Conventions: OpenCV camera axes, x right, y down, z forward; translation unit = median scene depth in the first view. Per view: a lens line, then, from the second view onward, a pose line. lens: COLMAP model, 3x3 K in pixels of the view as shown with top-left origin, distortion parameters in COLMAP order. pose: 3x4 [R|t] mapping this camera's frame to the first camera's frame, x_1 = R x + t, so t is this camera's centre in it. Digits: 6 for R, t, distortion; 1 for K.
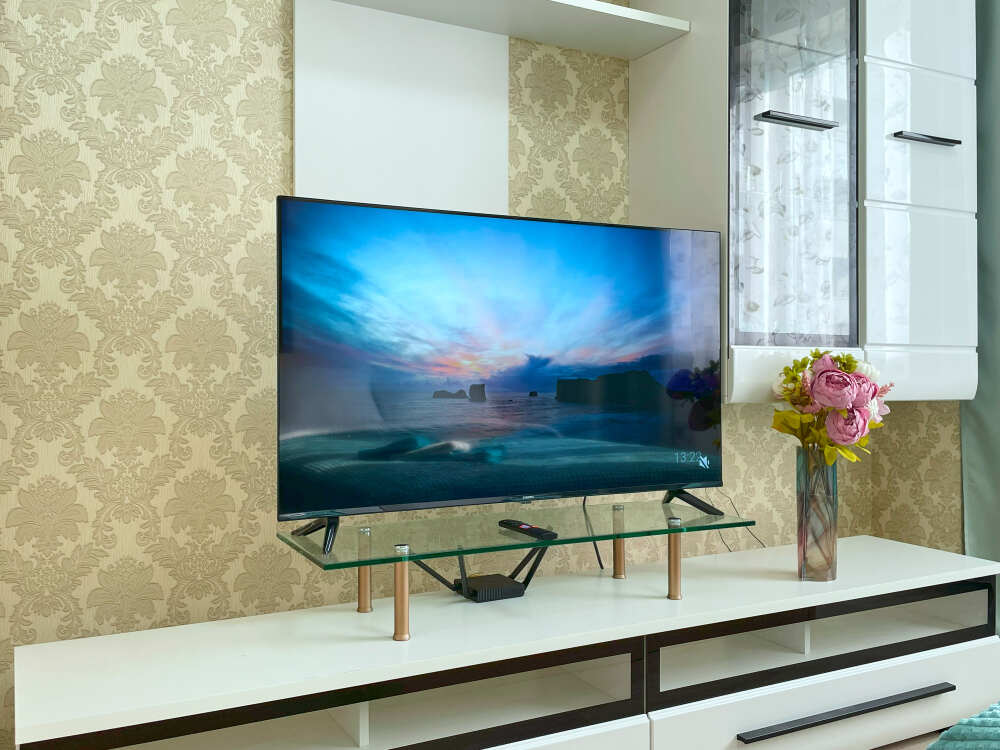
lens RADIAL K [[934.5, 0, 497.5], [0, 934.5, 375.8], [0, 0, 1]] dist [0.037245, 0.000000]
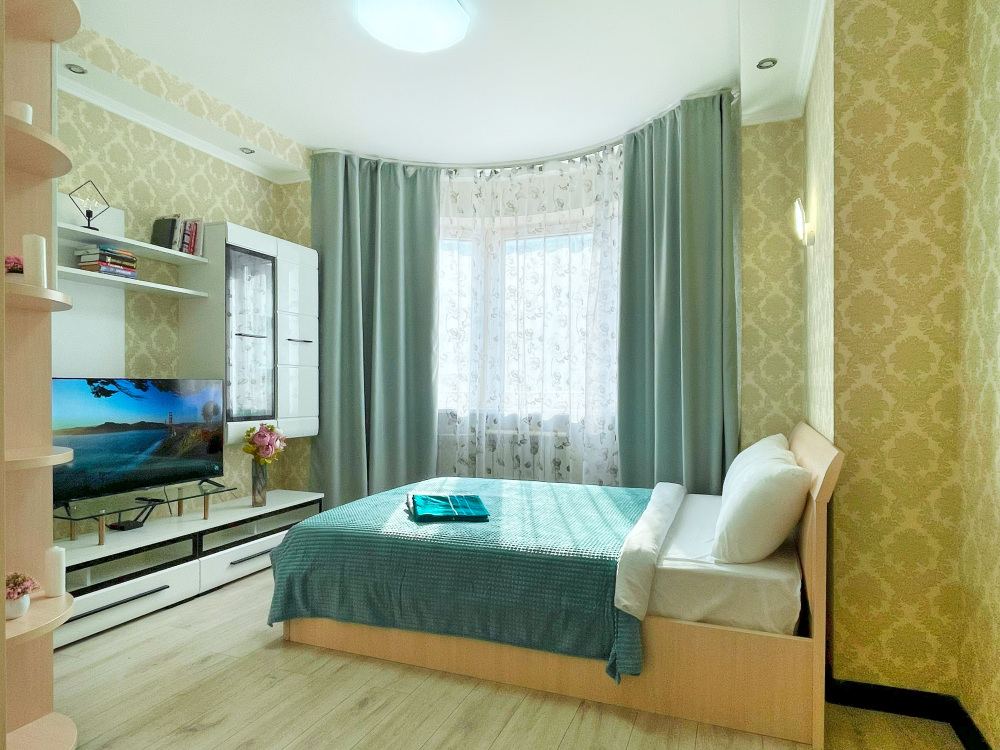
lens RADIAL K [[613.4, 0, 498.2], [0, 613.4, 381.5], [0, 0, 1]] dist [0.009115, 0.000570]
pose [[0.764059, 0.009700, 0.645073, -0.293676], [0.001460, 0.999858, -0.016764, -0.120895], [-0.645145, 0.013751, 0.763937, -0.843210]]
